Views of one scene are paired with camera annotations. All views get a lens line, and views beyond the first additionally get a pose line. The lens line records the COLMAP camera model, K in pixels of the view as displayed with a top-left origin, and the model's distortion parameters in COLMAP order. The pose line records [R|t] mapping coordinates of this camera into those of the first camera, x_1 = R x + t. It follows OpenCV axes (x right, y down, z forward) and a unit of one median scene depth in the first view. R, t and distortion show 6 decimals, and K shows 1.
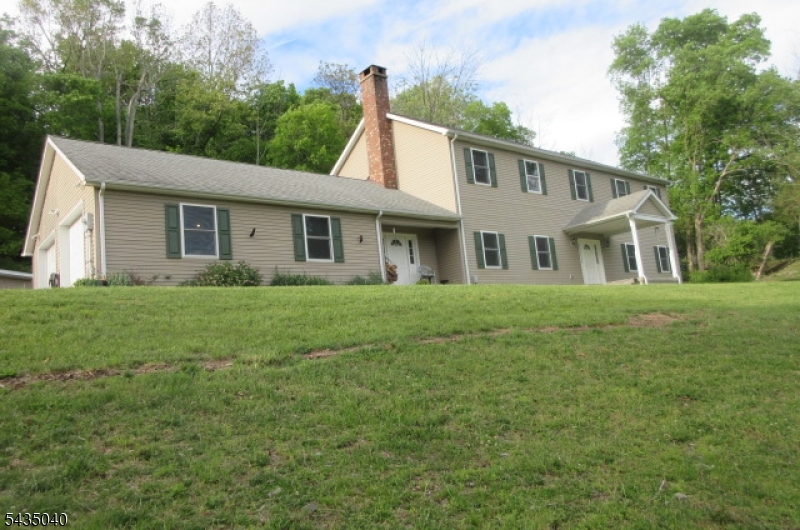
lens RADIAL K [[579.5, 0, 400.0], [0, 579.5, 265.0], [0, 0, 1]] dist [-0.002900, 0.049644]
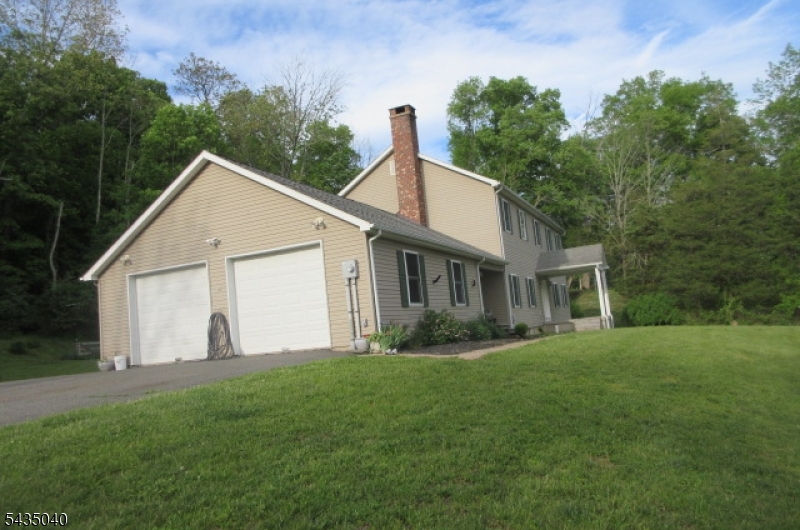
lens RADIAL K [[595.2, 0, 400.0], [0, 595.2, 265.0], [0, 0, 1]] dist [0.002875, 0.003757]
pose [[0.905072, 0.063547, 0.420484, -0.447547], [-0.056587, 0.997976, -0.029021, -0.024590], [-0.421477, 0.002472, 0.906835, 0.037467]]
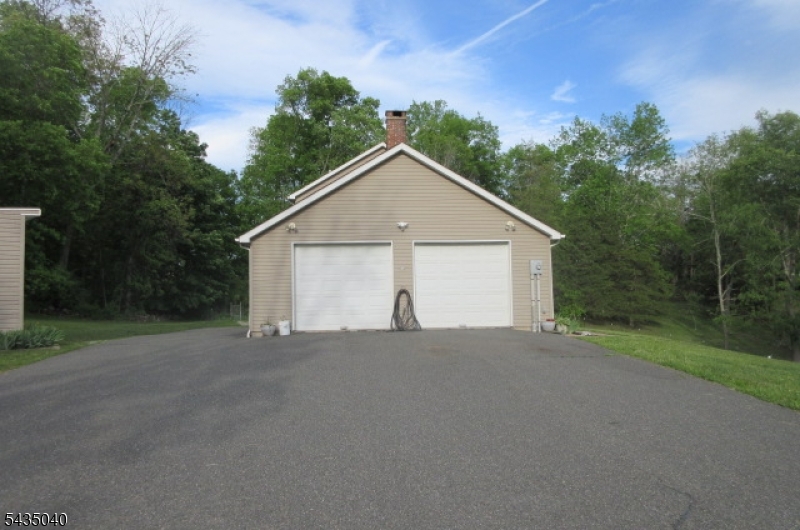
lens RADIAL K [[595.2, 0, 400.0], [0, 595.2, 265.0], [0, 0, 1]] dist [0.002875, 0.003757]
pose [[0.581791, 0.138793, 0.801408, -0.946354], [-0.154999, 0.986195, -0.058272, 0.034258], [-0.798432, -0.090315, 0.595272, 0.286272]]
